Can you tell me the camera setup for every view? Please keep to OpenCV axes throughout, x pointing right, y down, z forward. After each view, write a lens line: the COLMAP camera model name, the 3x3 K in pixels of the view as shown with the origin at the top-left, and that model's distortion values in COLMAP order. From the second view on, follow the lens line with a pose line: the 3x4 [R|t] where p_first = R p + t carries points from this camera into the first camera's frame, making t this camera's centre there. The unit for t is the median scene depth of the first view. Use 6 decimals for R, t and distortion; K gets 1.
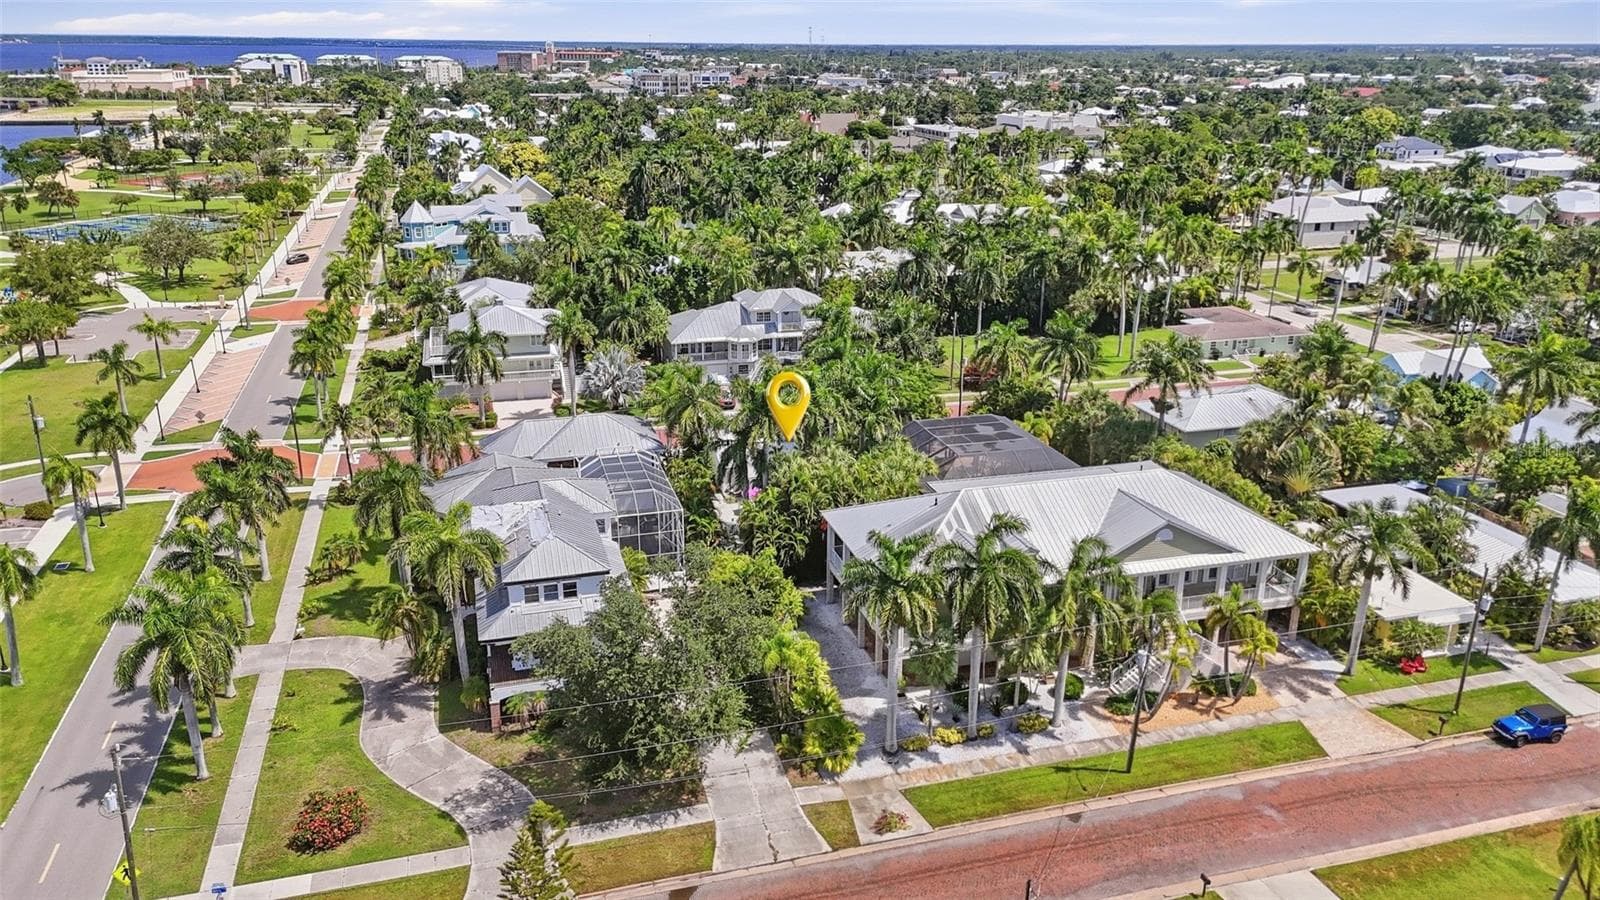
lens RADIAL K [[1168.0, 0, 800.0], [0, 1168.0, 450.0], [0, 0, 1]] dist [0.068916, -0.062619]
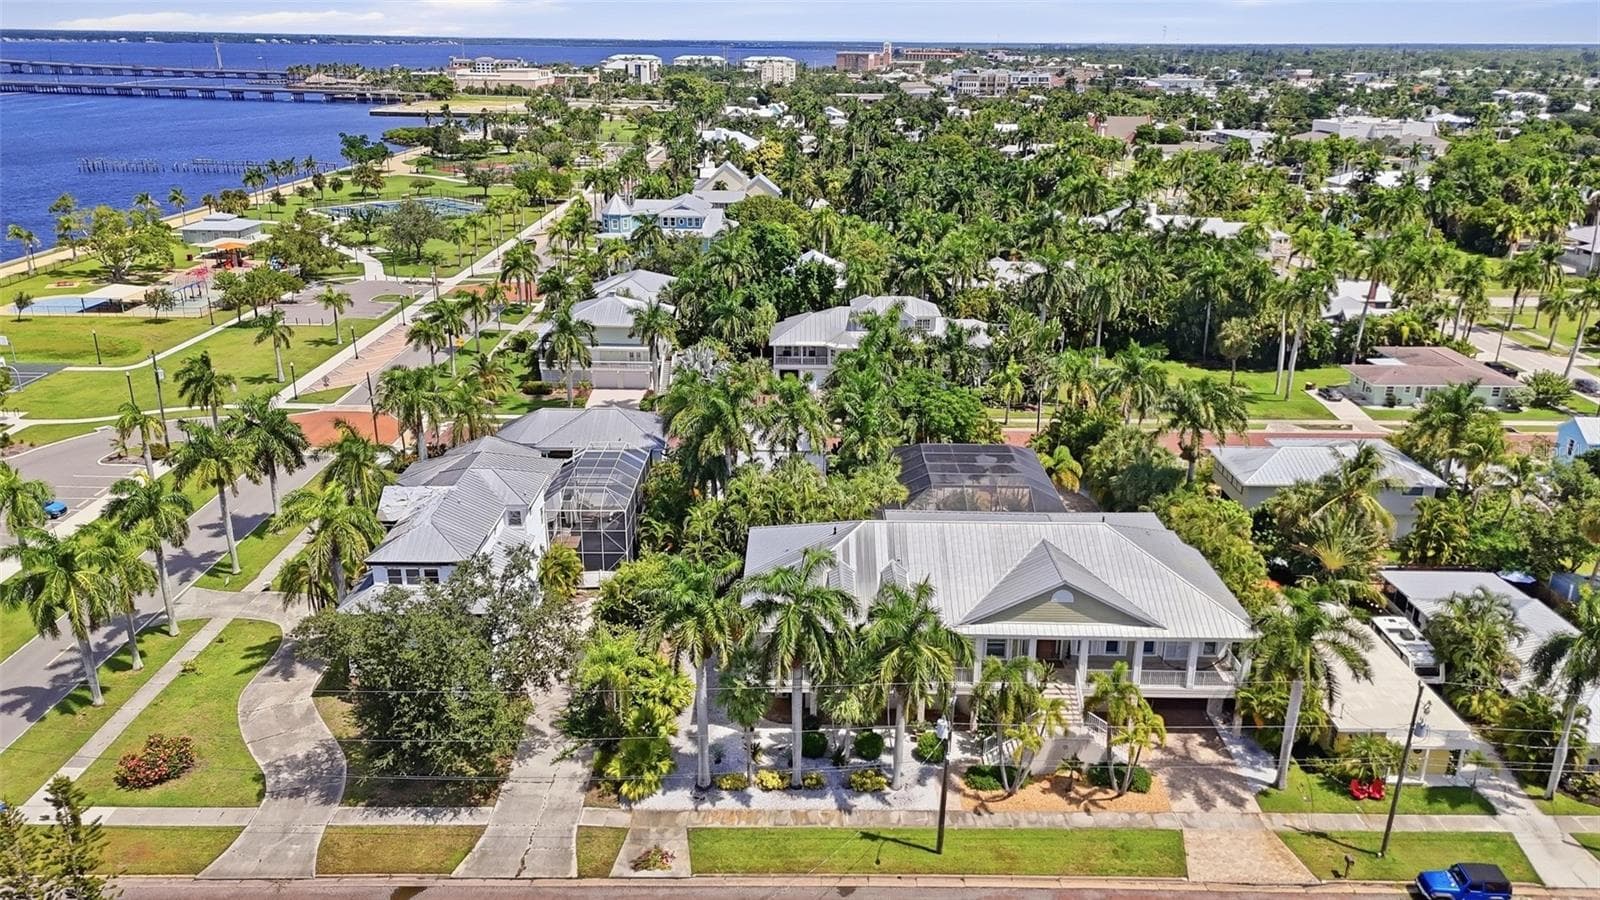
lens RADIAL K [[1168.0, 0, 800.0], [0, 1168.0, 450.0], [0, 0, 1]] dist [0.068916, -0.062619]
pose [[0.960077, 0.094212, -0.263395, 0.194780], [-0.094267, 0.995469, 0.012458, -0.017516], [0.263375, 0.012869, 0.964608, 0.050057]]
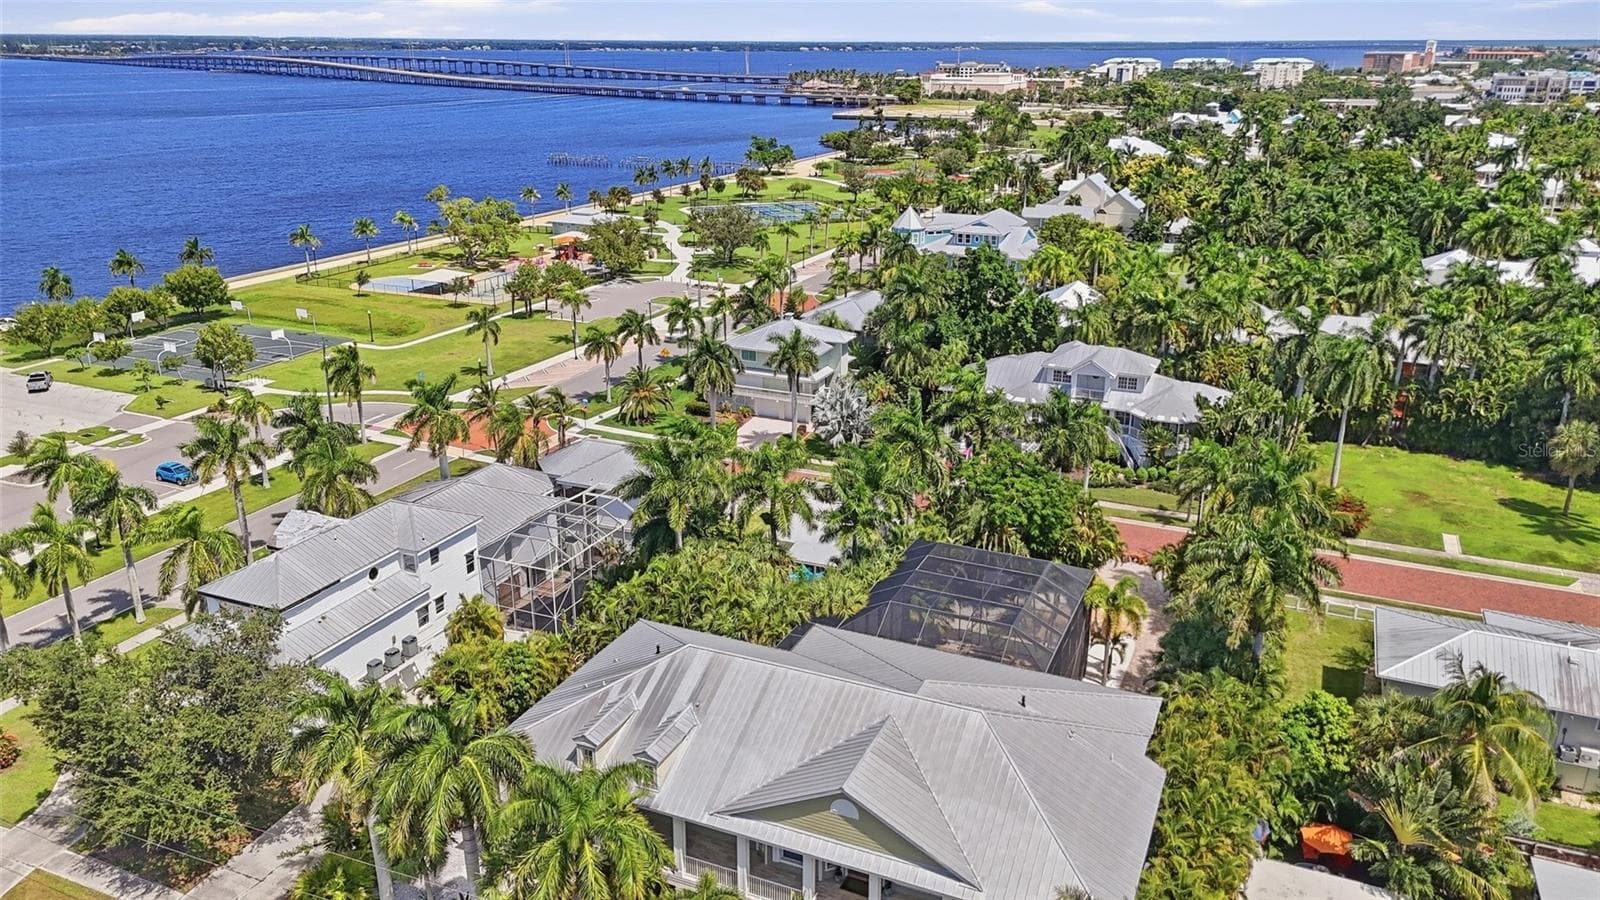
lens RADIAL K [[1168.0, 0, 800.0], [0, 1168.0, 450.0], [0, 0, 1]] dist [0.068916, -0.062619]
pose [[0.768100, 0.207249, -0.605863, 0.364007], [-0.208479, 0.975561, 0.069408, -0.090080], [0.605441, 0.072998, 0.792535, 0.262188]]
